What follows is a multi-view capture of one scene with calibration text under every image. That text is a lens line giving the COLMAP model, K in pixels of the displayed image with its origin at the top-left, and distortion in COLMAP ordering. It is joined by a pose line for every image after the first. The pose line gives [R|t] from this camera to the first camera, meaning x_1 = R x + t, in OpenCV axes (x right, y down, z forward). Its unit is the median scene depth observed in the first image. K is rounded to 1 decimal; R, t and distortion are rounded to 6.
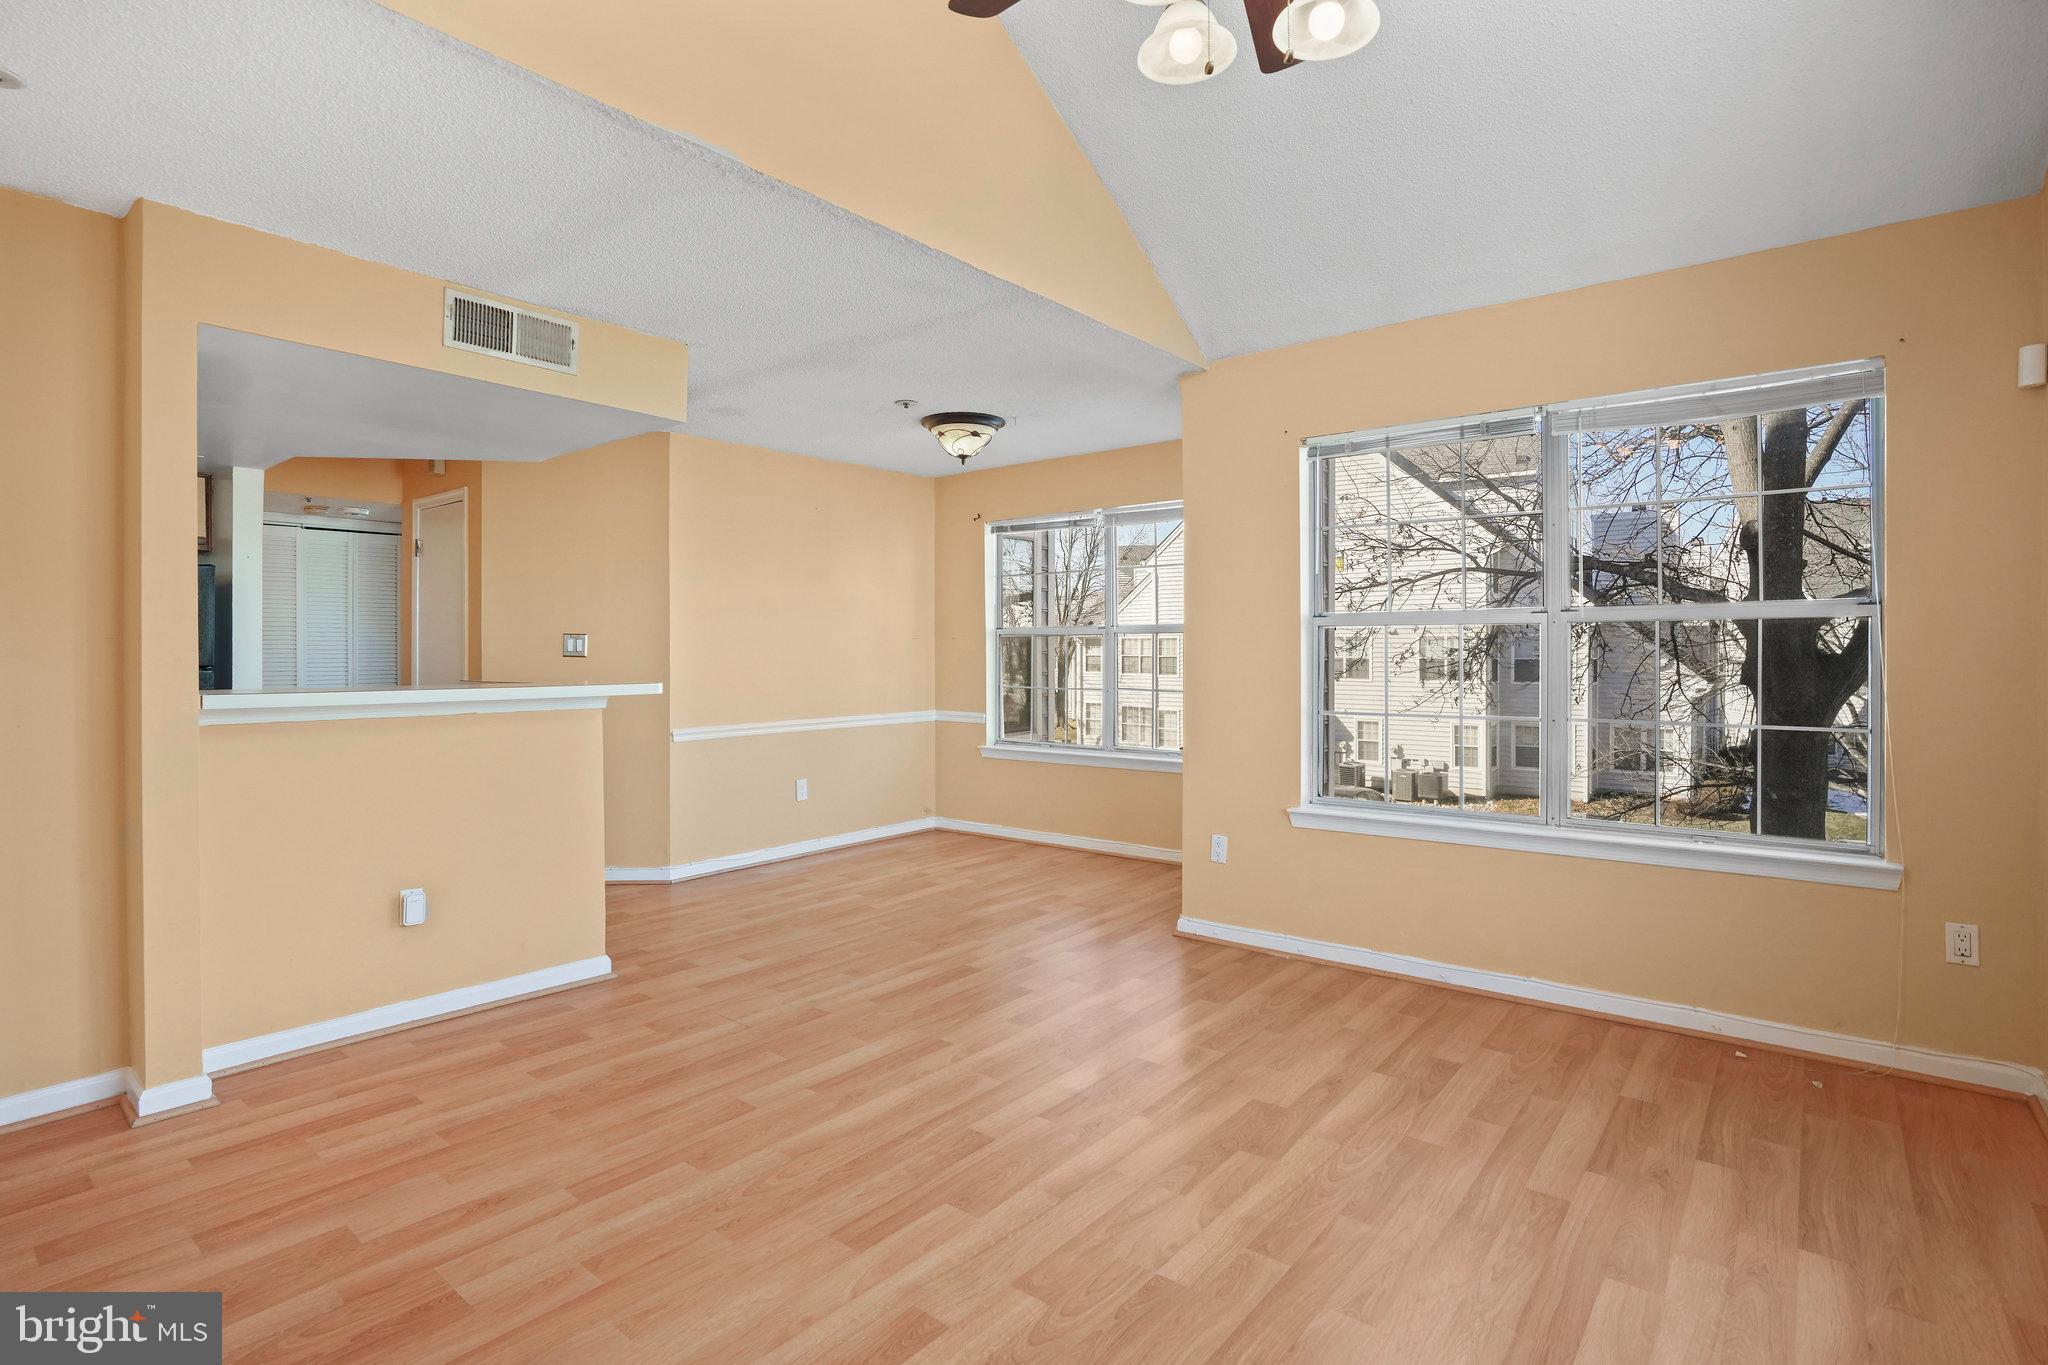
lens RADIAL K [[1008.8, 0, 1030.4], [0, 1008.8, 663.2], [0, 0, 1]] dist [-0.045785, 0.017401]
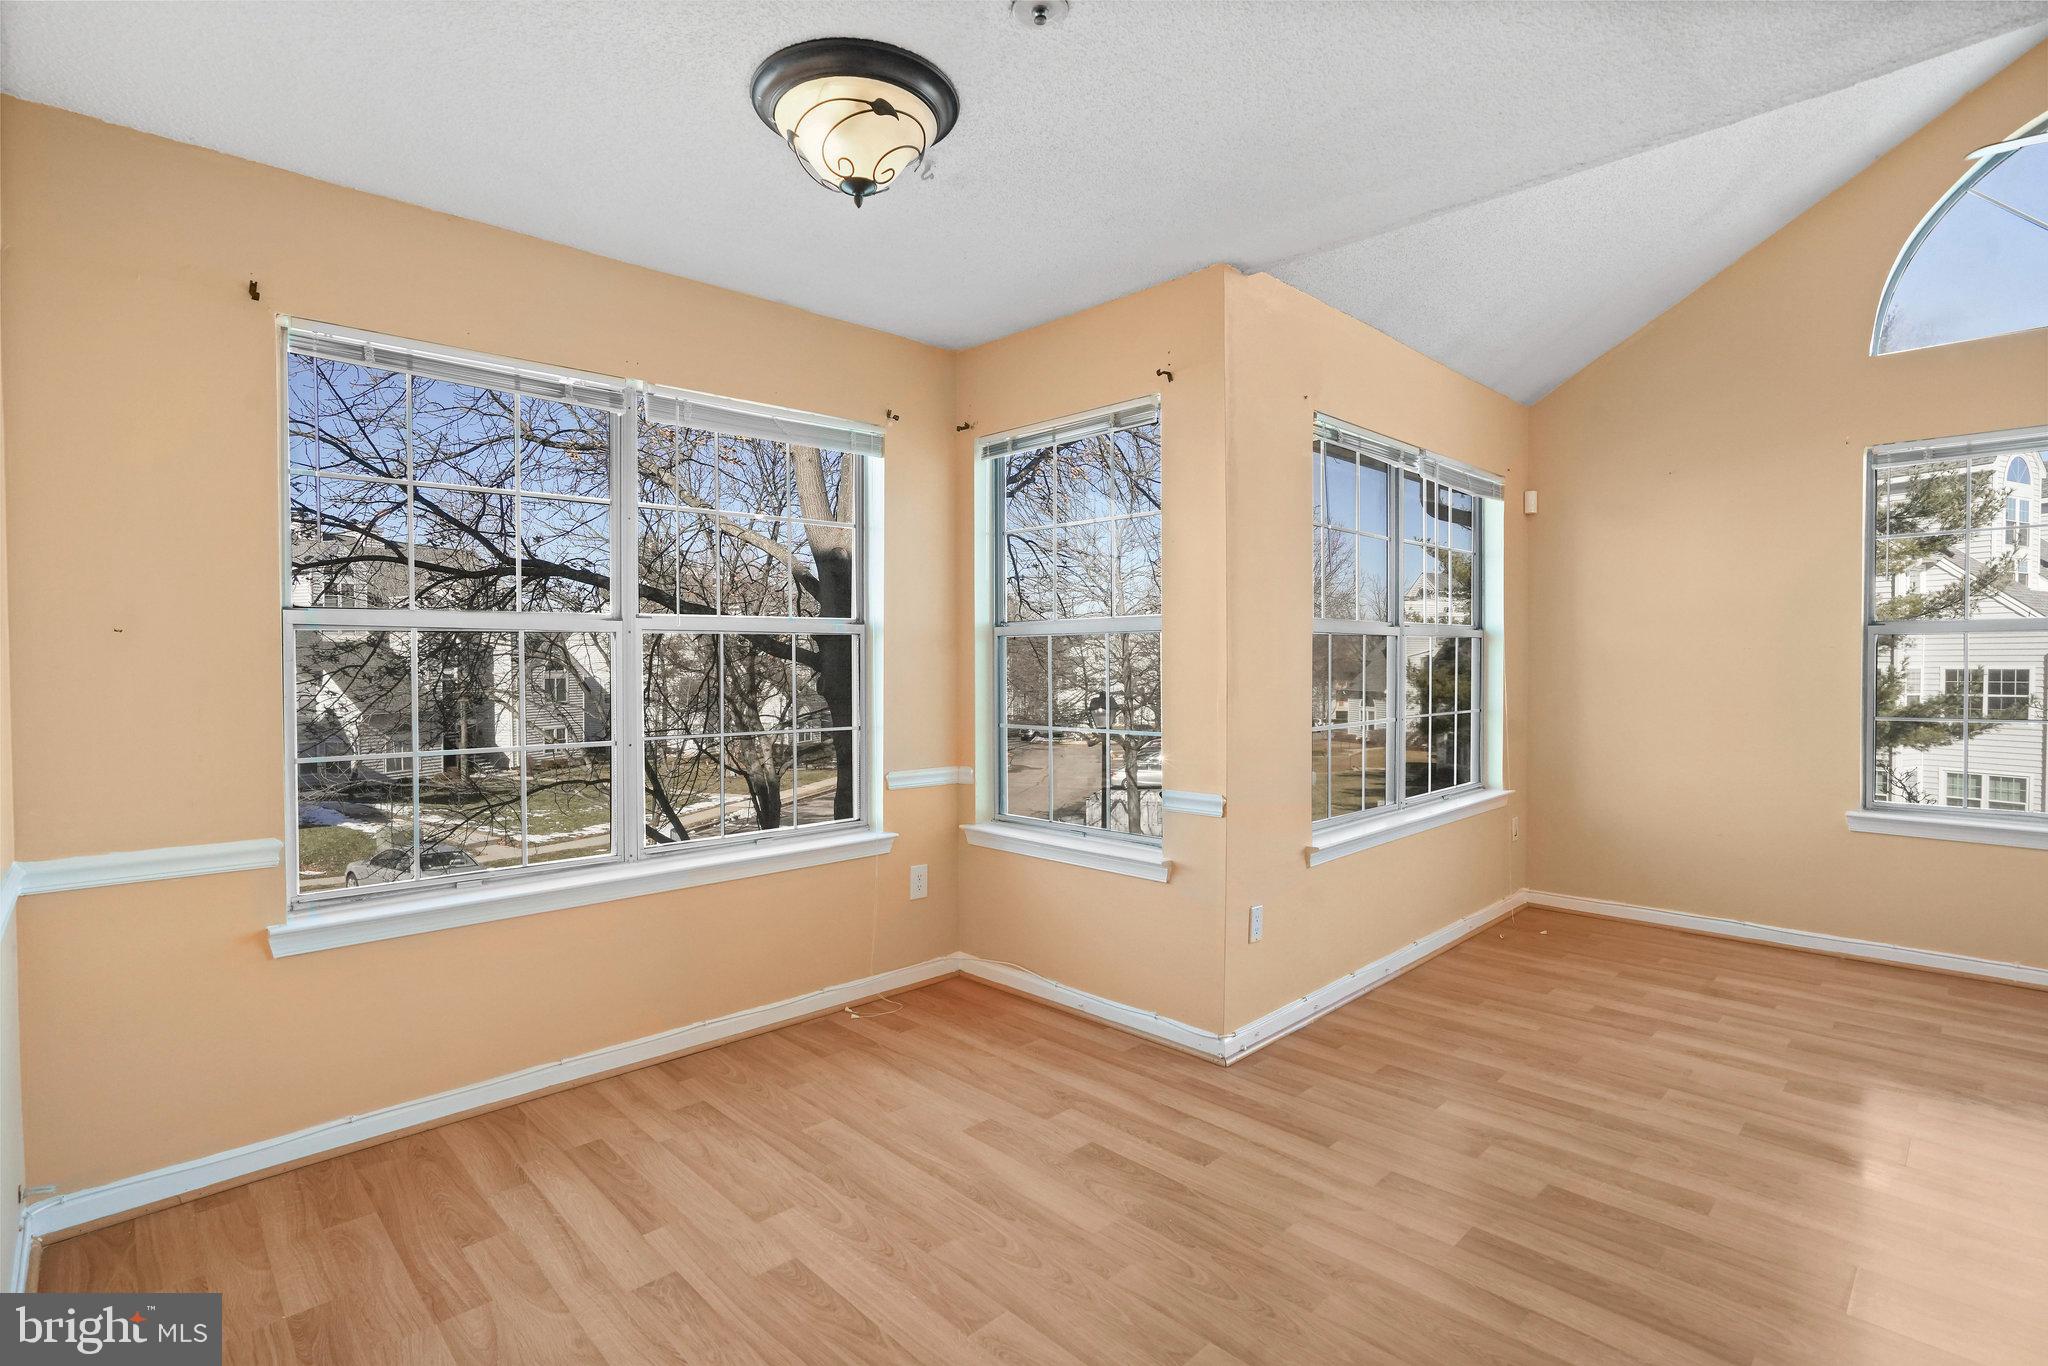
lens RADIAL K [[1008.8, 0, 1010.6], [0, 1008.8, 661.1], [0, 0, 1]] dist [-0.045785, 0.017401]
pose [[0.110697, 0.003189, 0.993849, -0.858213], [0.021034, 0.999763, -0.005551, -0.010755], [-0.993632, 0.021520, 0.110603, 1.657802]]
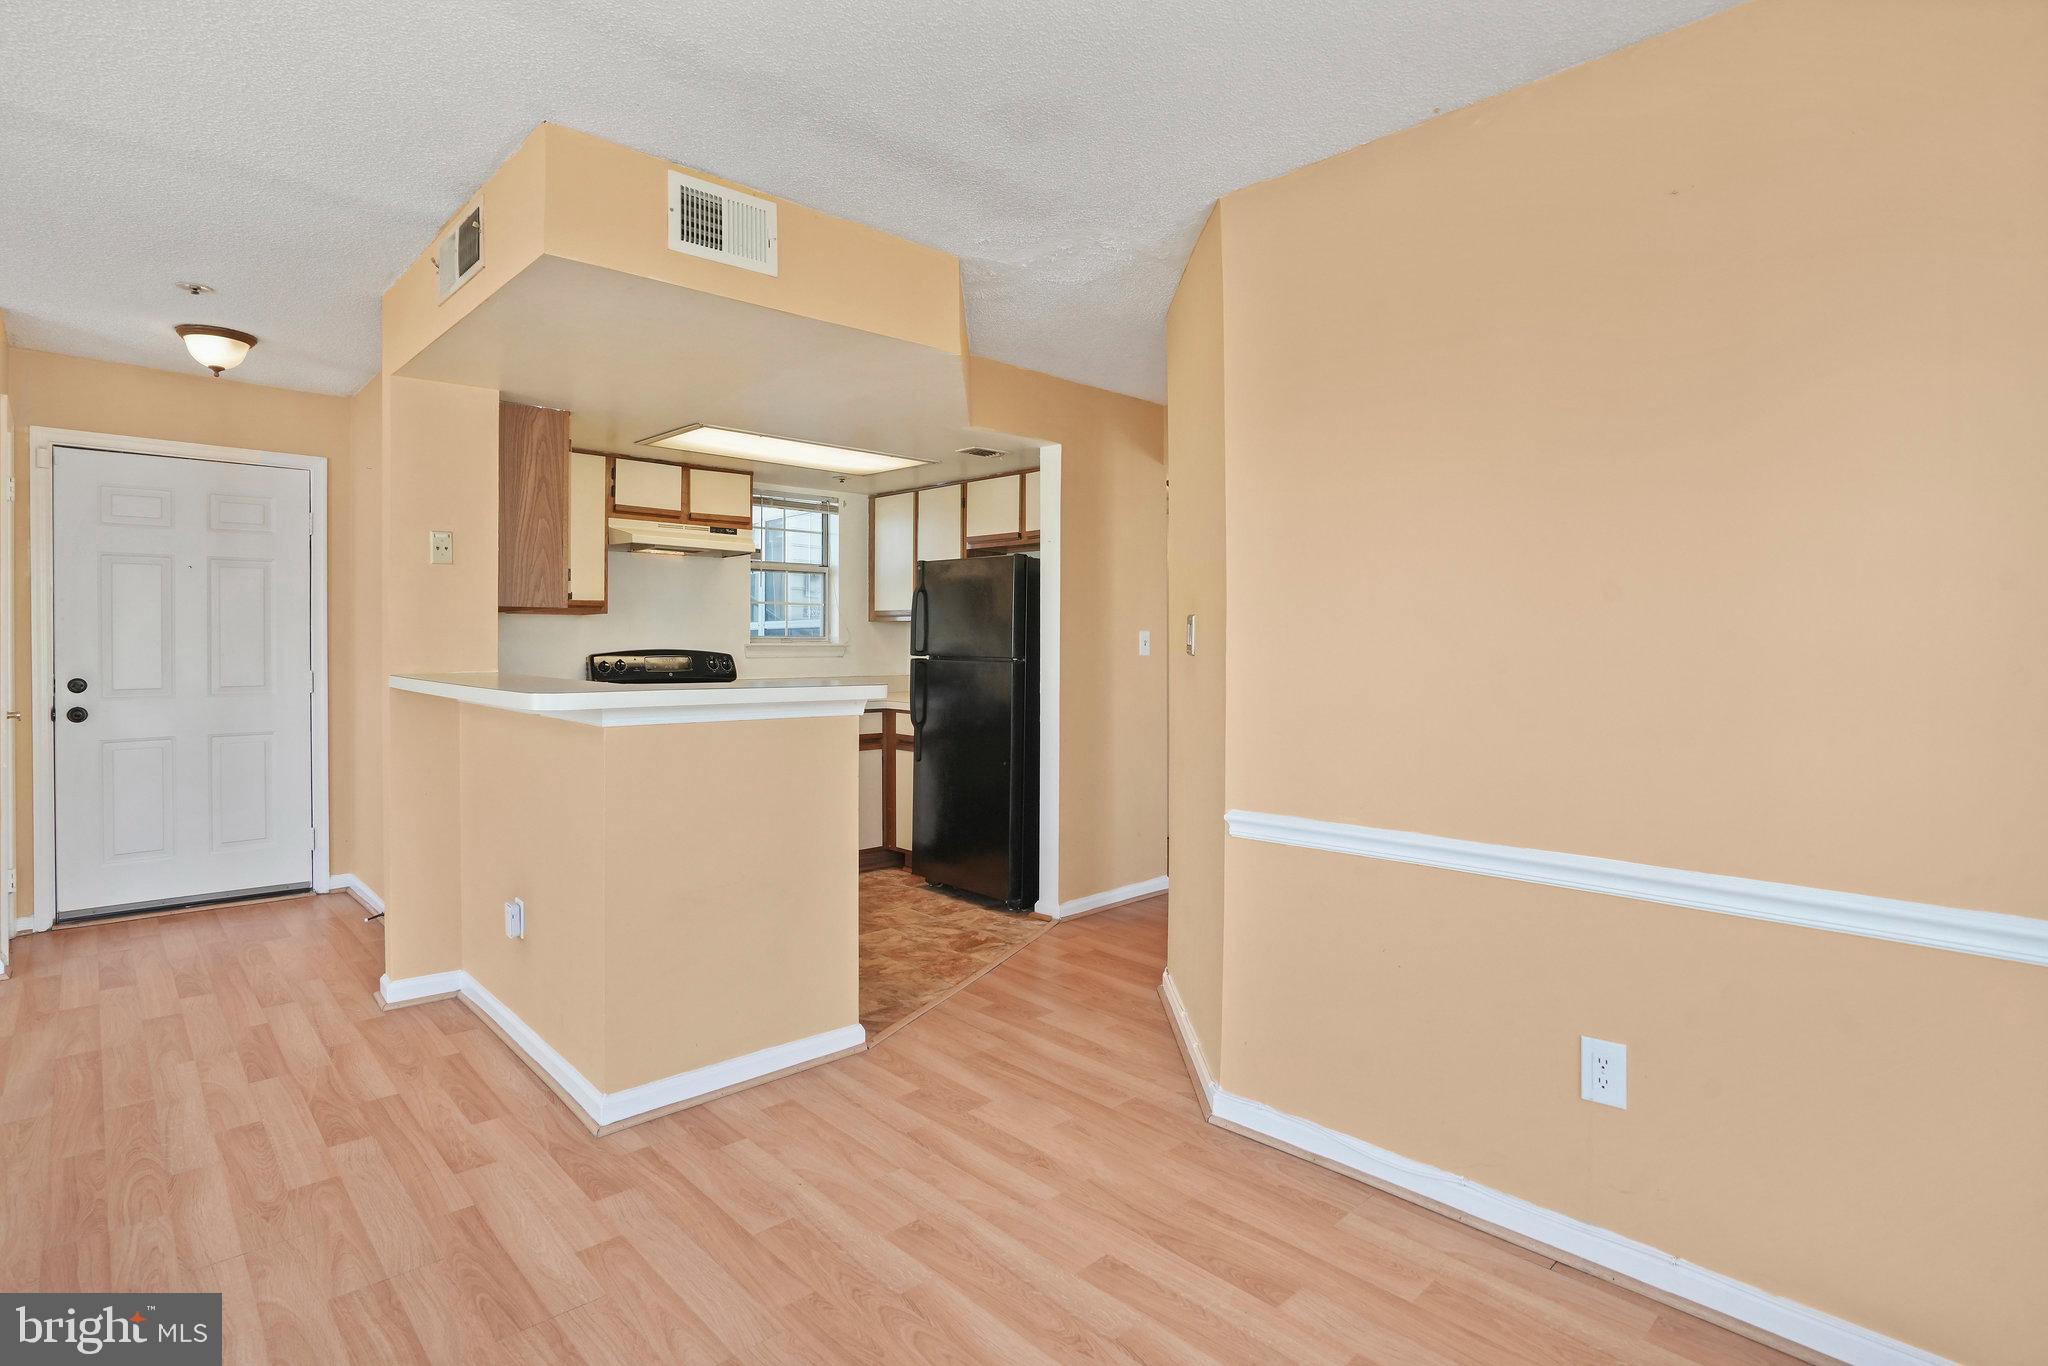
lens RADIAL K [[1008.8, 0, 996.7], [0, 1008.8, 677.8], [0, 0, 1]] dist [-0.045785, 0.017401]
pose [[-0.152568, 0.037990, -0.987563, 0.247985], [-0.015049, 0.999056, 0.040757, -0.025437], [0.988178, 0.021080, -0.151853, 1.849932]]
